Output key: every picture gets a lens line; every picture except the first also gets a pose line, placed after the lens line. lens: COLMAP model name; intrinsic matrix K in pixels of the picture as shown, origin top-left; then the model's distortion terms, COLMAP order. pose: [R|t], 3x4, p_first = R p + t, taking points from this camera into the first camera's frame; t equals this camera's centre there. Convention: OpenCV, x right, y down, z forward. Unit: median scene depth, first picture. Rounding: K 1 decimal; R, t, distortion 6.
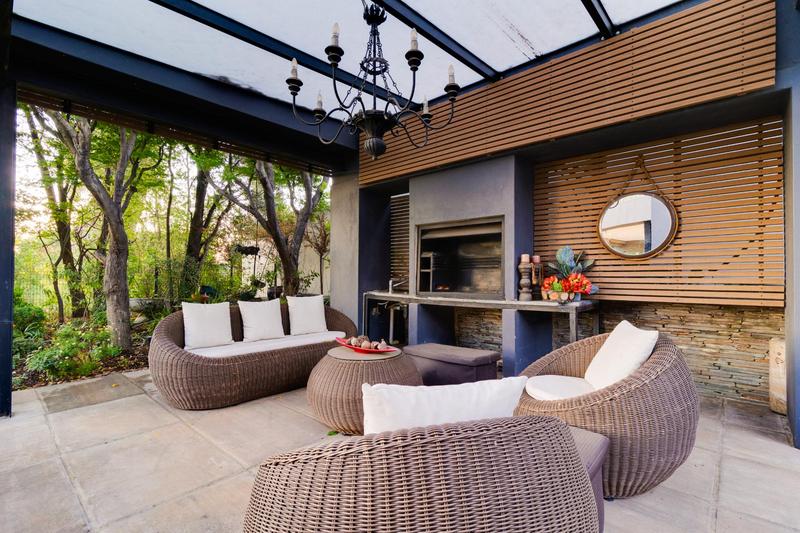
lens RADIAL K [[363.7, 0, 401.3], [0, 363.7, 269.4], [0, 0, 1]] dist [0.005945, 0.000618]
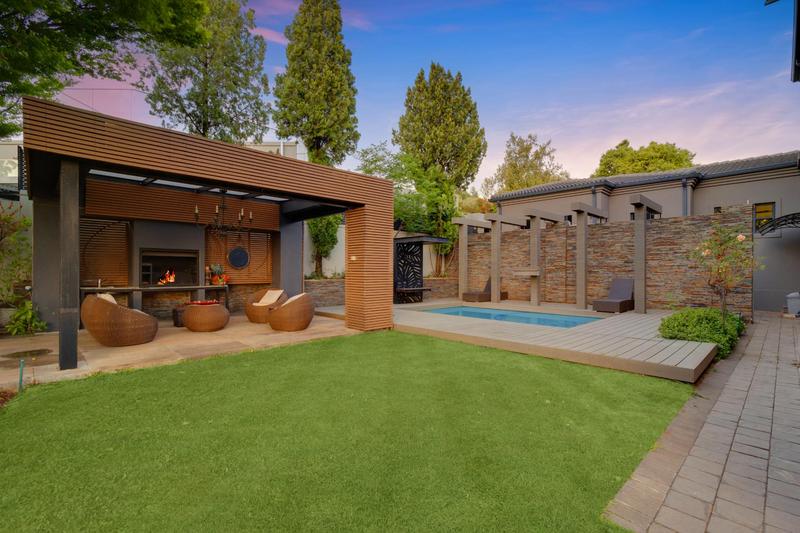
lens RADIAL K [[363.7, 0, 397.7], [0, 363.7, 269.2], [0, 0, 1]] dist [0.005945, 0.000618]
pose [[0.063829, 0.008899, 0.997921, -1.817906], [-0.012436, 0.999890, -0.008121, -0.018658], [-0.997883, -0.011892, 0.063933, -0.405549]]
